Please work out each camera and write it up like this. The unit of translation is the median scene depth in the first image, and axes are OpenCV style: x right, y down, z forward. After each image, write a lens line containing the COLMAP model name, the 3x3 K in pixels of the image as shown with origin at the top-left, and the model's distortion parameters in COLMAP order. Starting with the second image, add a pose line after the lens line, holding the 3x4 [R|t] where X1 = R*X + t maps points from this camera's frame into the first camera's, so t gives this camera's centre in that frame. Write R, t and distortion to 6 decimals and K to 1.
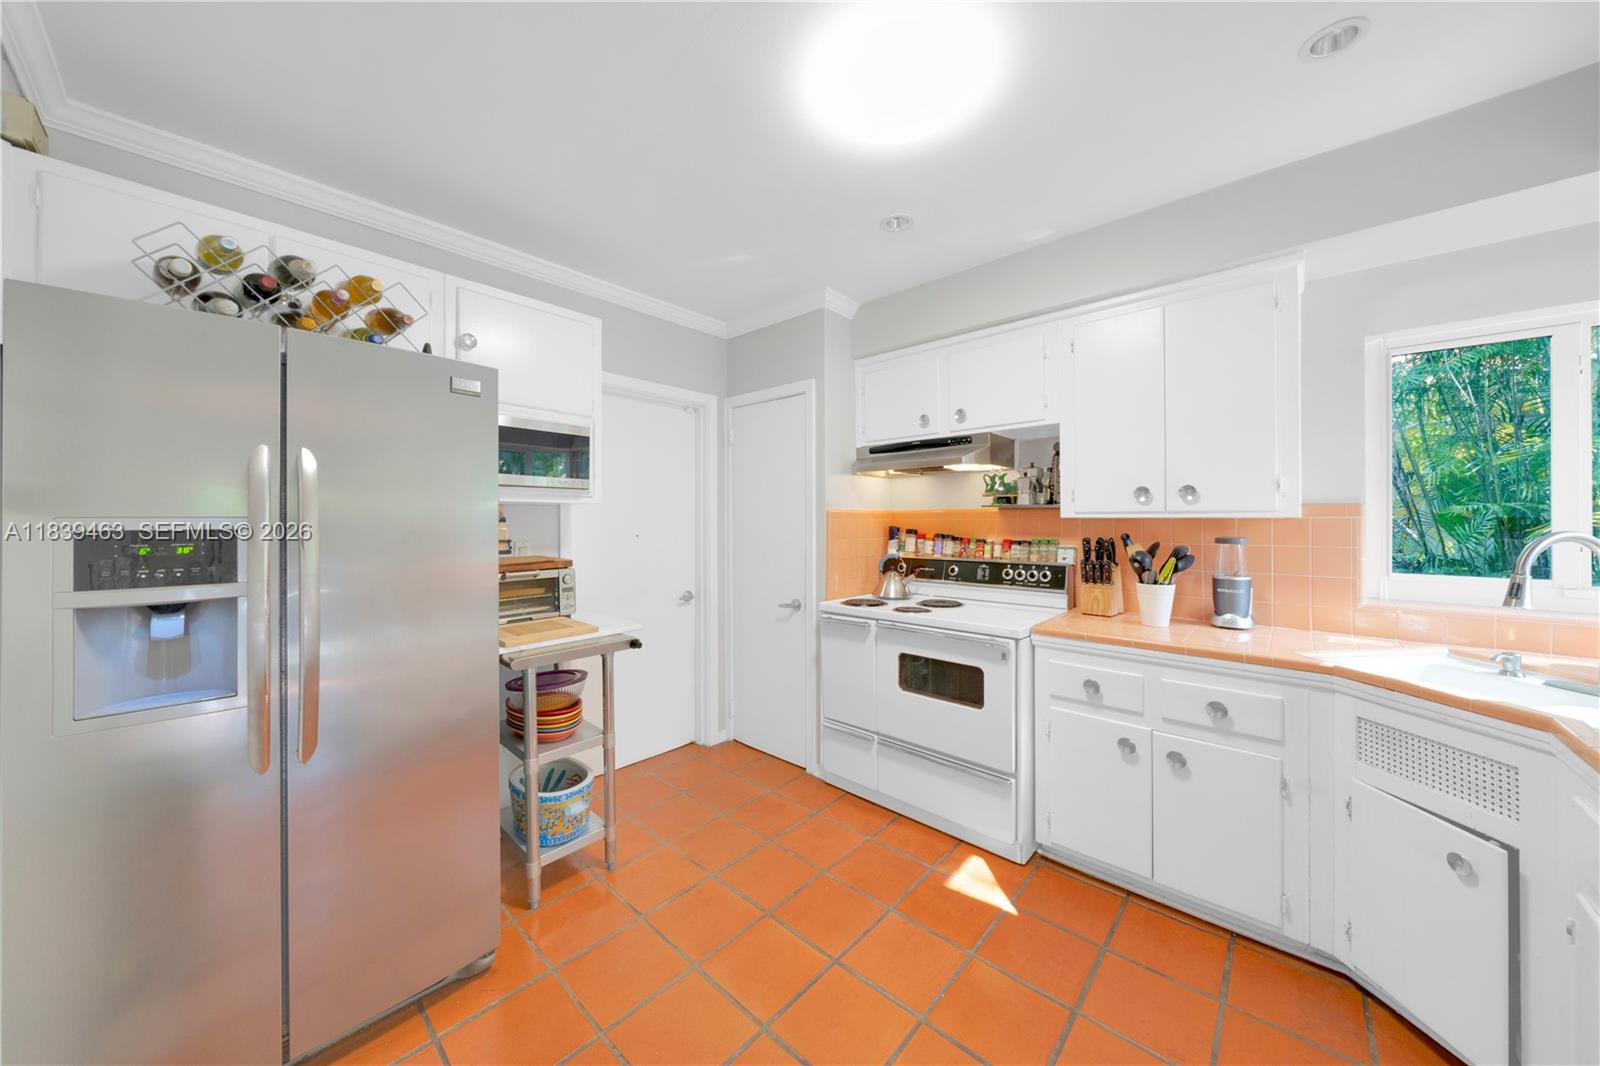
lens RADIAL K [[557.5, 0, 800.4], [0, 557.5, 511.0], [0, 0, 1]] dist [-0.000304, 0.000001]
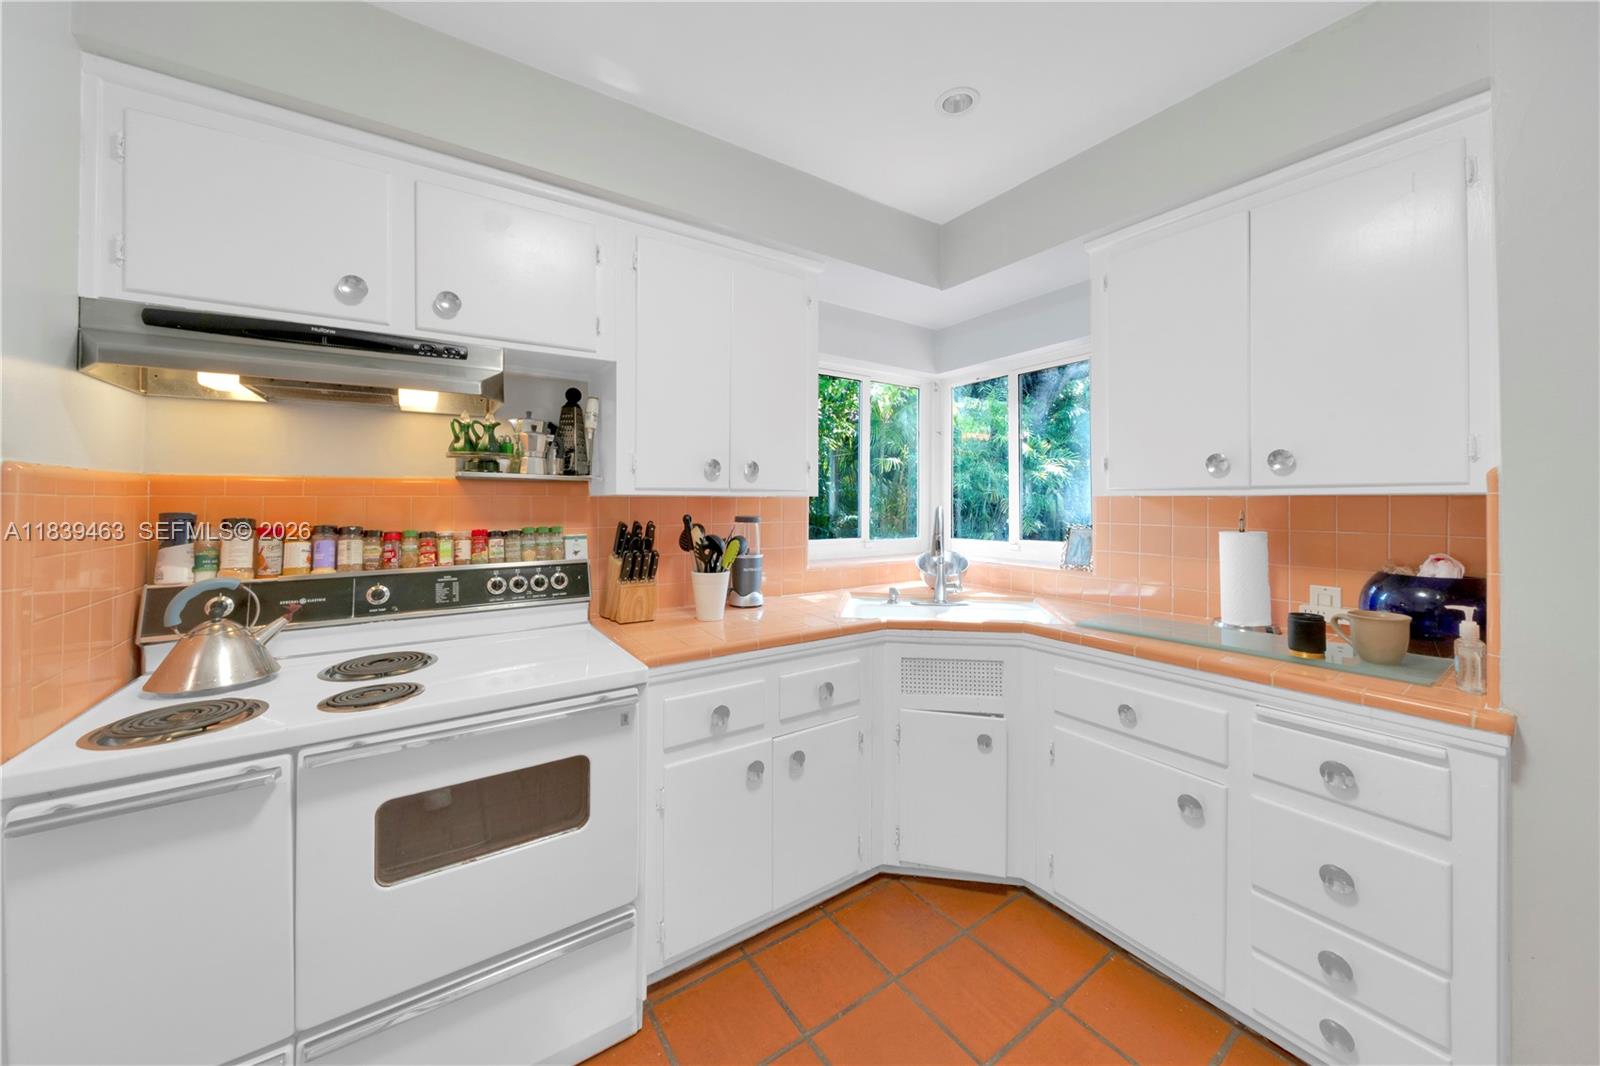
lens RADIAL K [[572.3, 0, 798.8], [0, 572.3, 499.9], [0, 0, 1]] dist [-0.001947, -0.000100]
pose [[0.242882, 0.003966, 0.970048, -0.157030], [-0.012308, 0.999924, -0.001007, 0.014304], [-0.969978, -0.011694, 0.242912, 0.515417]]
